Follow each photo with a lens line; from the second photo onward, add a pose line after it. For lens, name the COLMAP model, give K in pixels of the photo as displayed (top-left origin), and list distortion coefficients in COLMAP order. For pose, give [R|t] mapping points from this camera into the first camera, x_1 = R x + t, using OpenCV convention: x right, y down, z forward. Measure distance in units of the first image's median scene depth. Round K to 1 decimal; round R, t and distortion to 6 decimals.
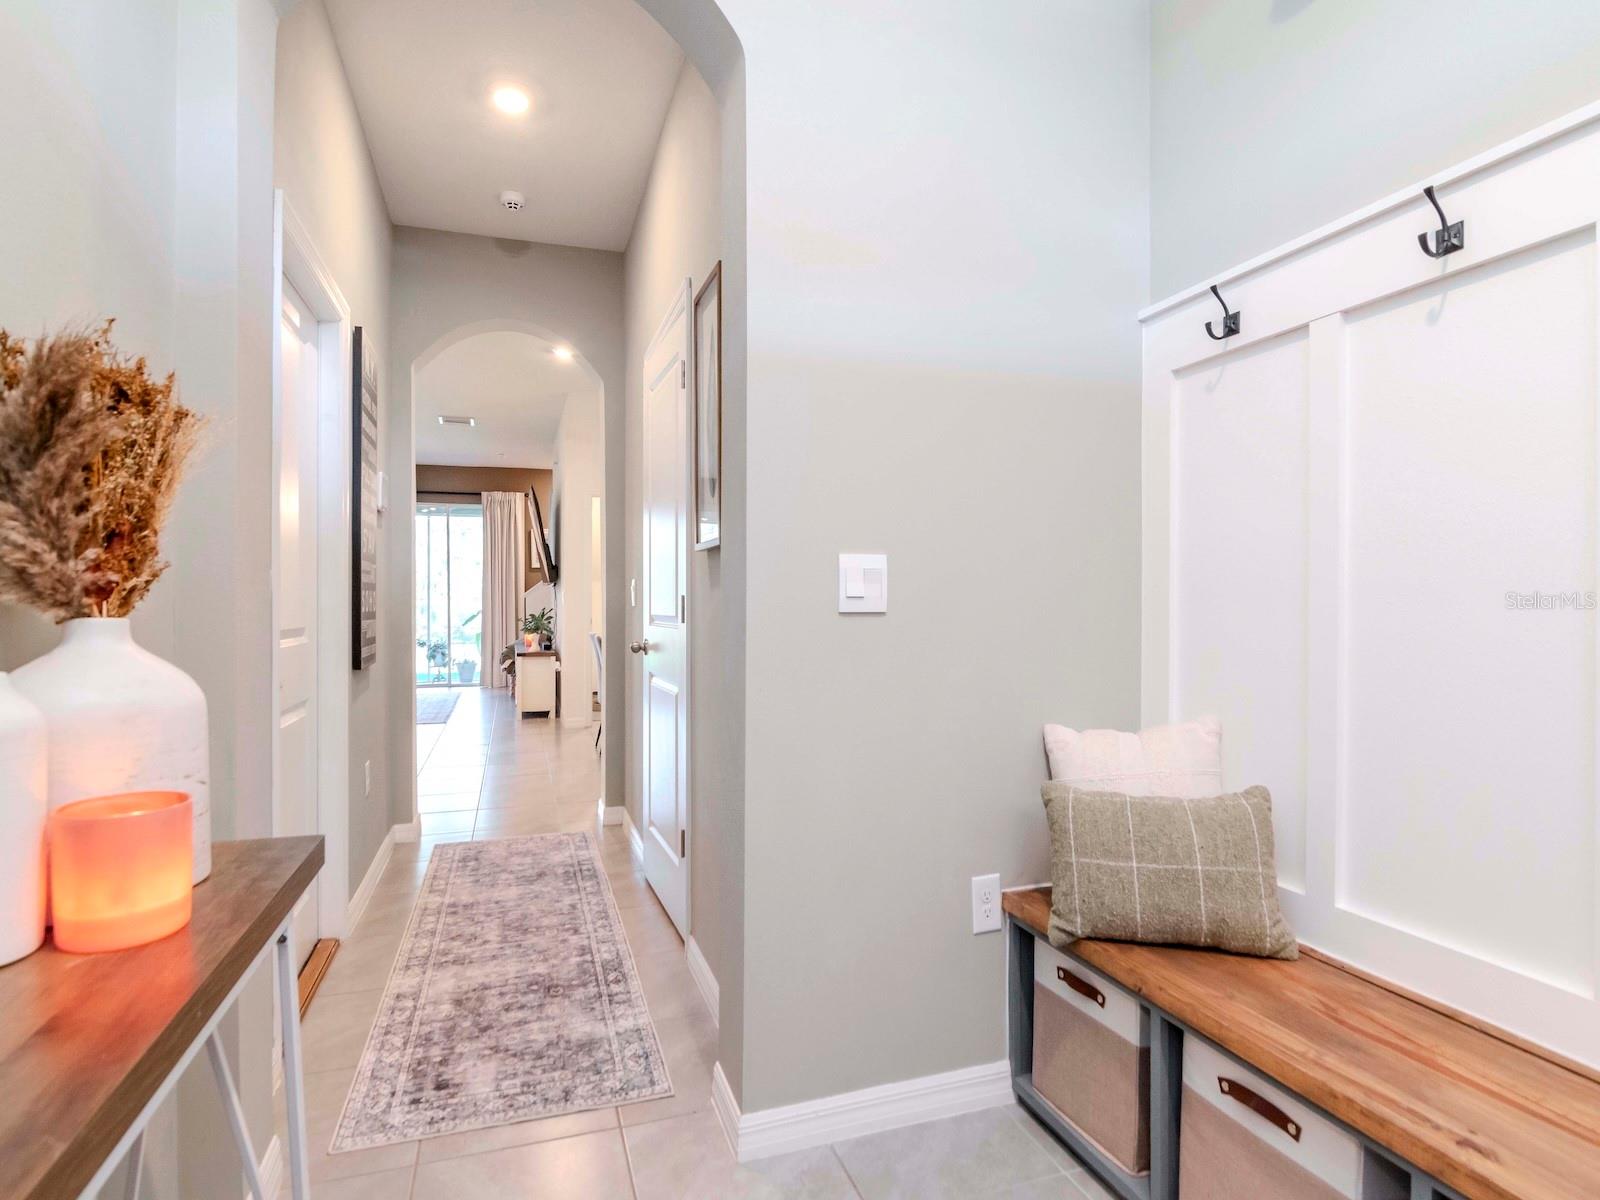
lens RADIAL K [[774.7, 0, 787.2], [0, 774.7, 603.1], [0, 0, 1]] dist [-0.001900, -0.005116]
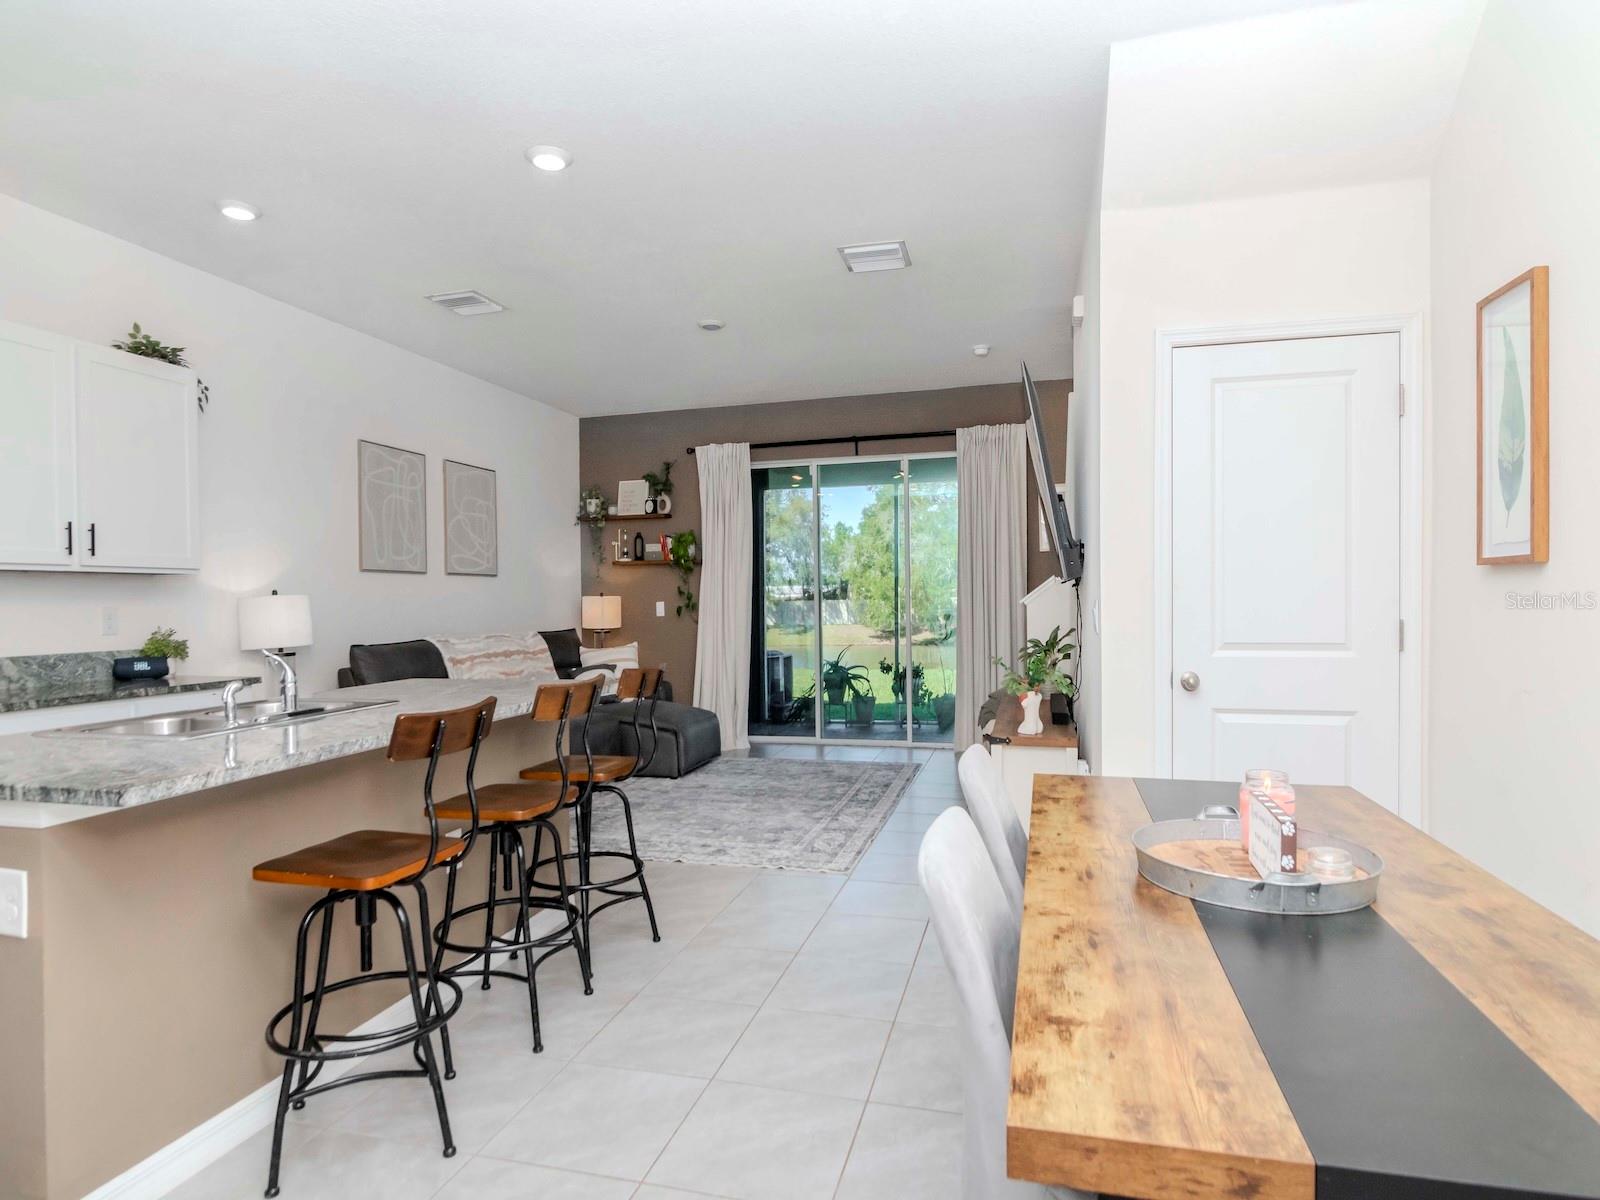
lens RADIAL K [[848.0, 0, 826.1], [0, 848.0, 605.6], [0, 0, 1]] dist [-0.007211, -0.003994]
pose [[0.836192, 0.002025, -0.548433, -0.129138], [0.002840, 0.999964, 0.008021, -0.012994], [0.548430, -0.008265, 0.836156, 0.432226]]
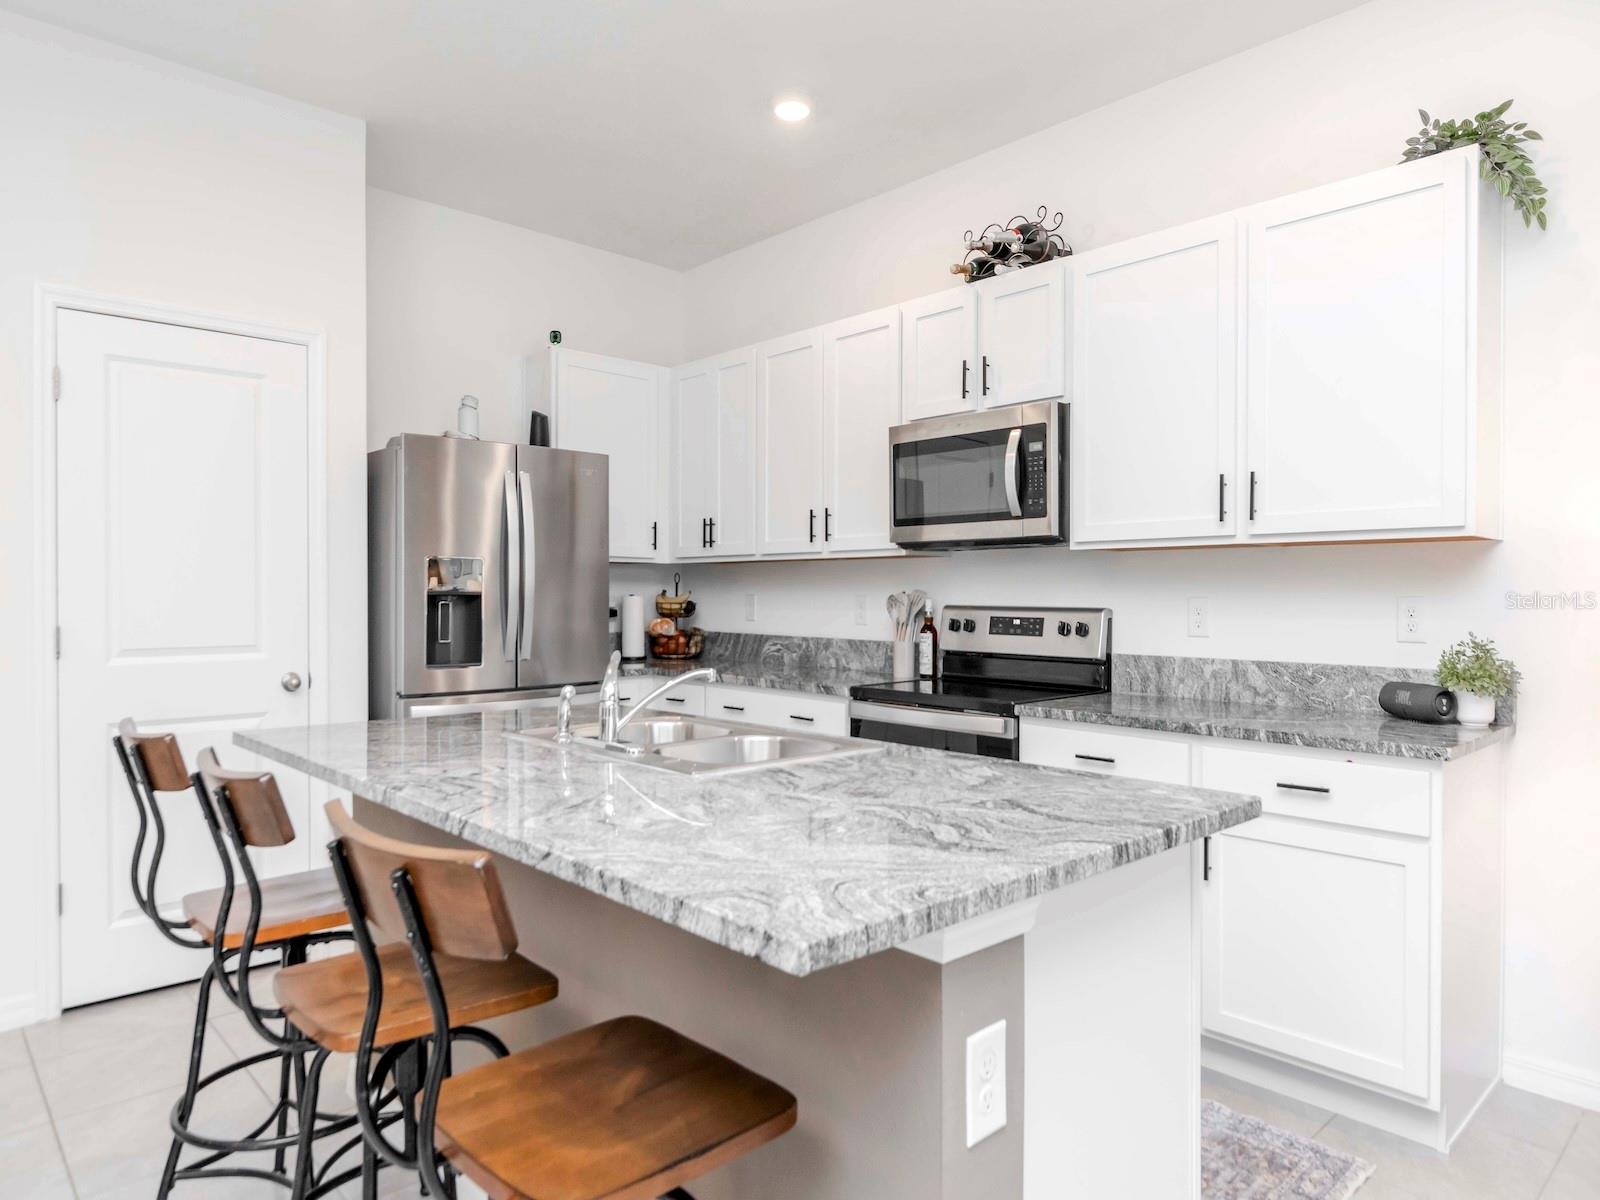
lens RADIAL K [[991.8, 0, 785.8], [0, 991.8, 599.8], [0, 0, 1]] dist [0.007080, -0.002332]
pose [[-0.915062, 0.009315, -0.403206, -0.351291], [0.003168, 0.999868, 0.015912, -0.014239], [0.403302, 0.013283, -0.914971, 0.770037]]
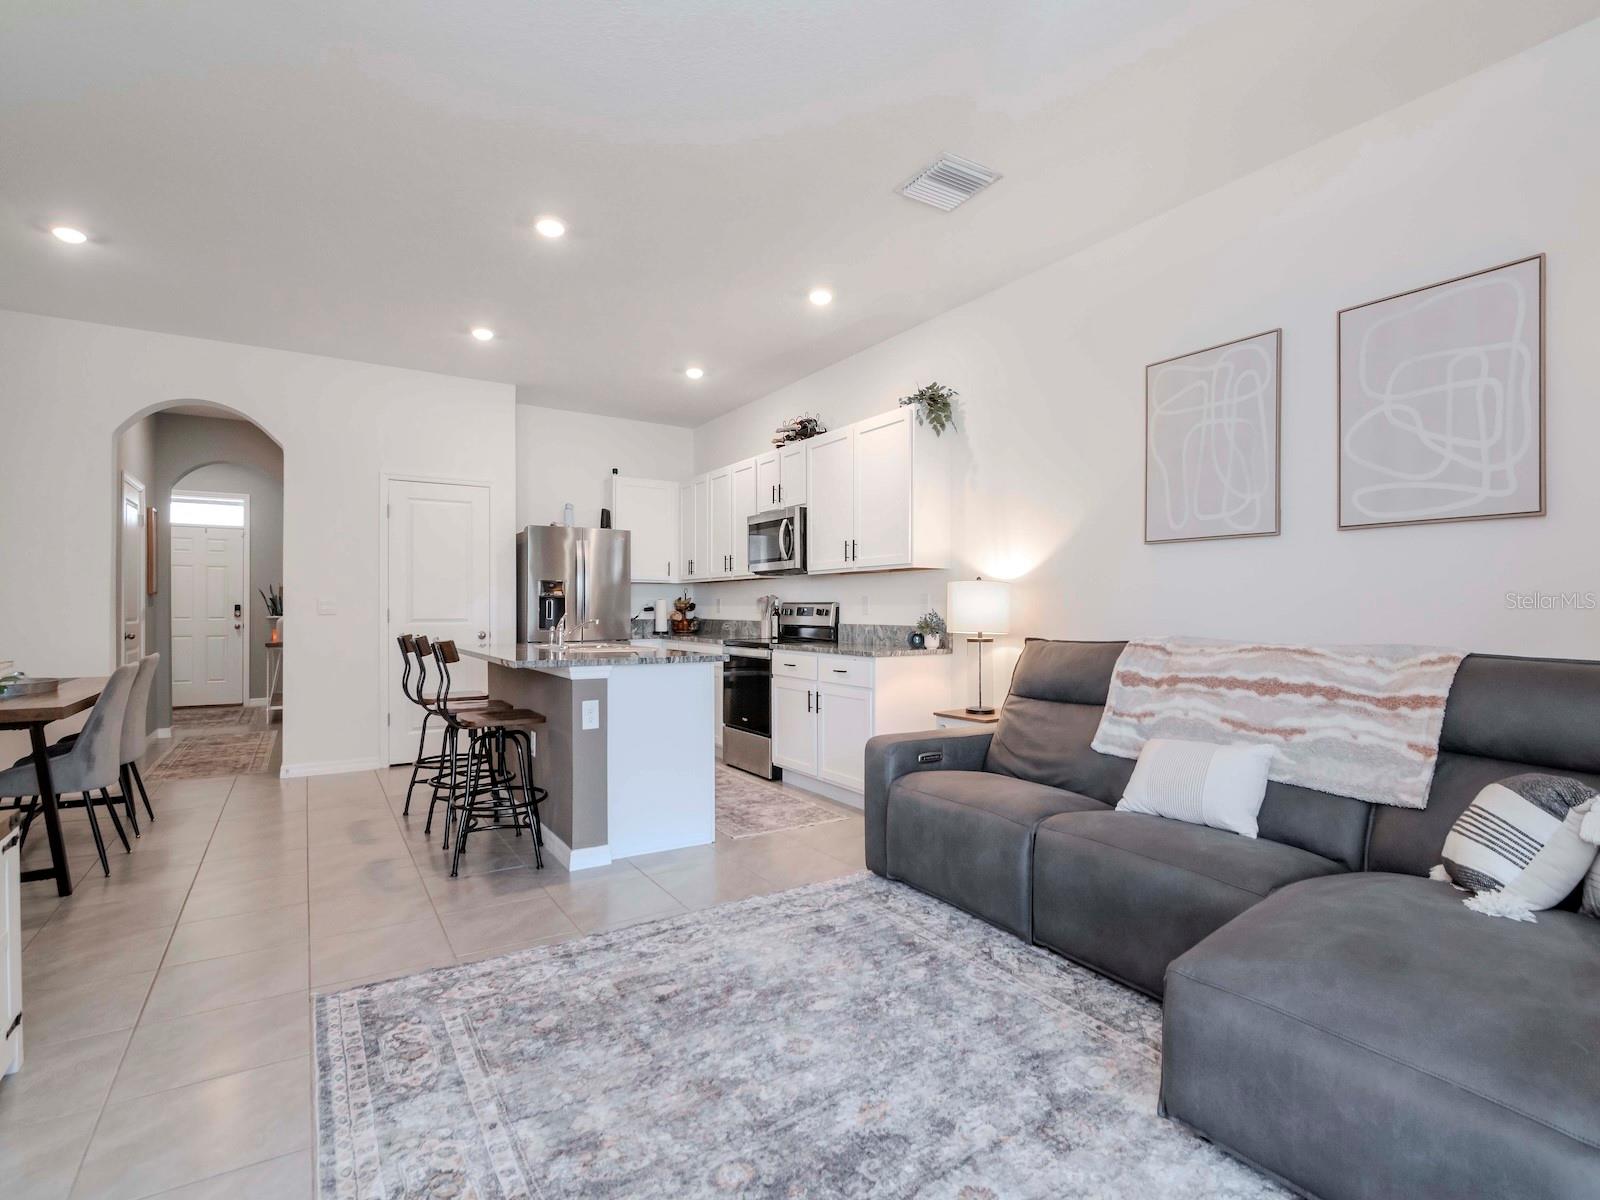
lens RADIAL K [[774.7, 0, 793.8], [0, 774.7, 603.9], [0, 0, 1]] dist [-0.001900, -0.005116]
pose [[-0.972582, 0.002982, -0.232542, -0.433733], [0.003357, 0.999994, -0.001220, -0.003297], [0.232537, -0.001967, -0.972586, 1.048119]]
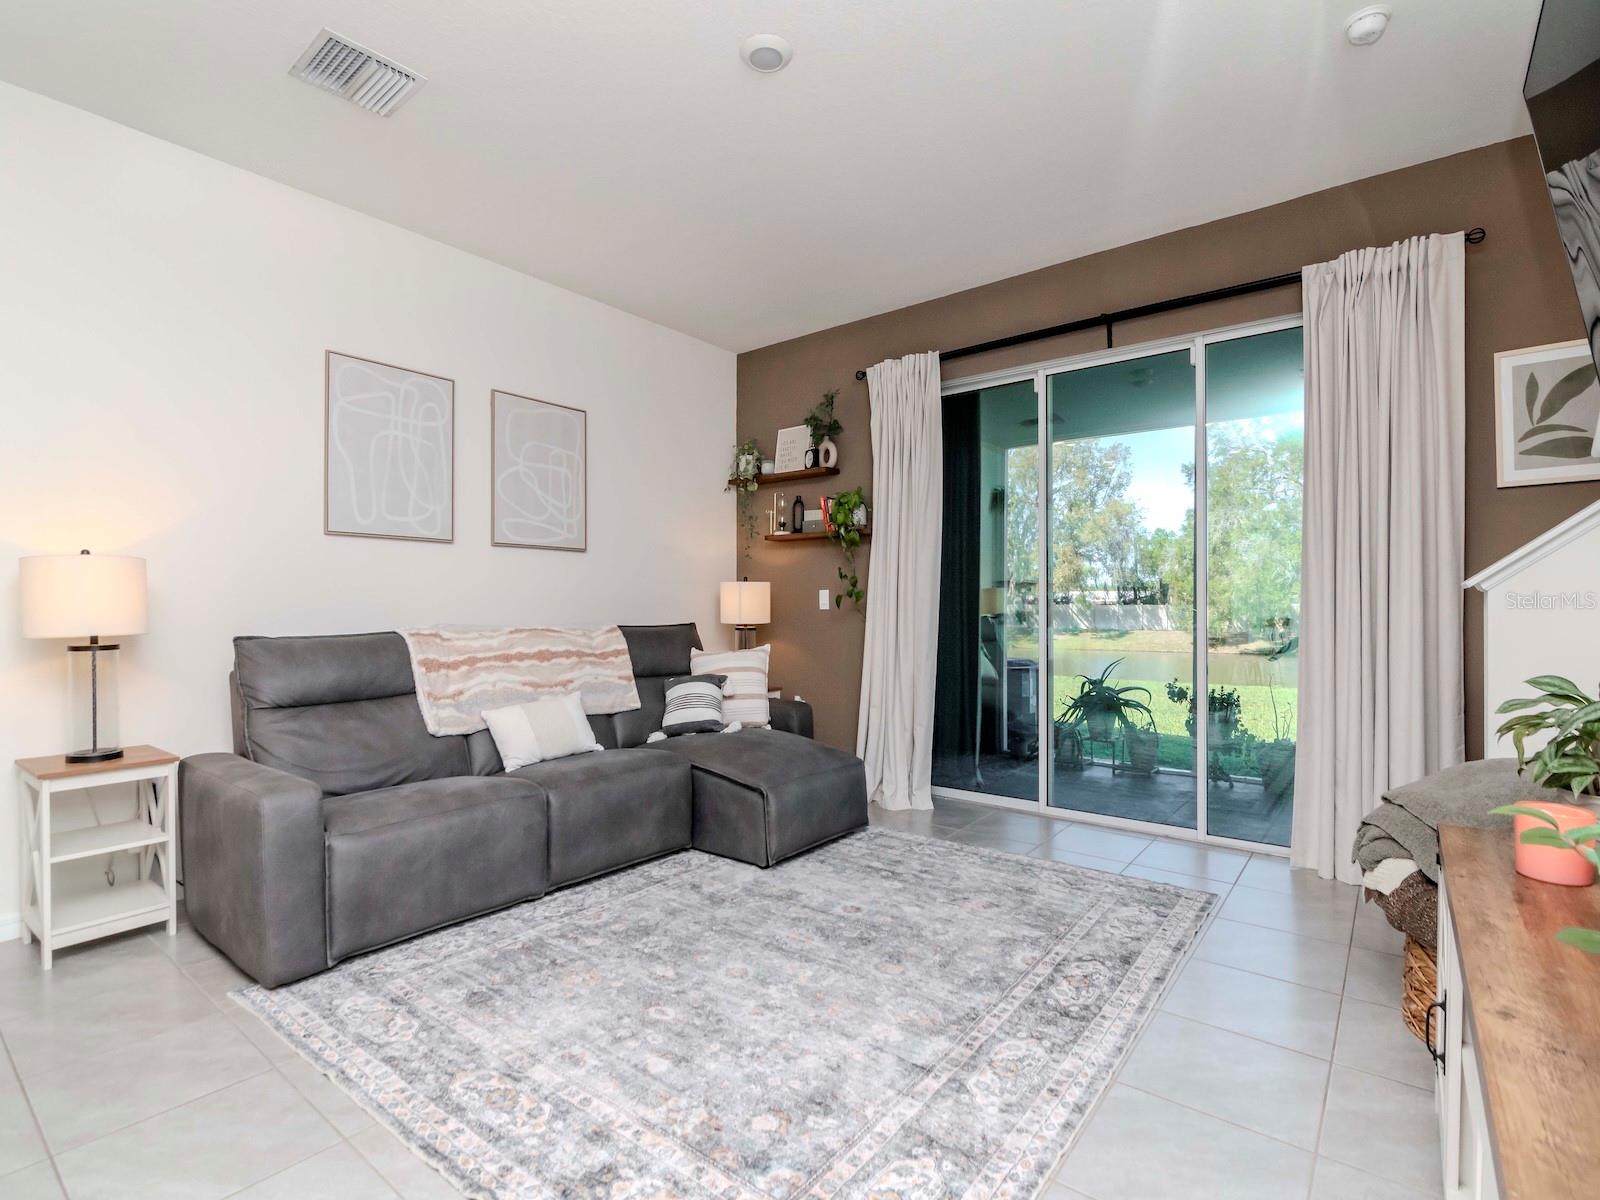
lens RADIAL K [[774.7, 0, 808.8], [0, 774.7, 601.4], [0, 0, 1]] dist [-0.001900, -0.005116]
pose [[0.546322, 0.005483, -0.837557, -0.259684], [-0.009516, 0.999955, 0.000339, -0.002555], [0.837521, 0.007785, 0.546349, 0.718161]]
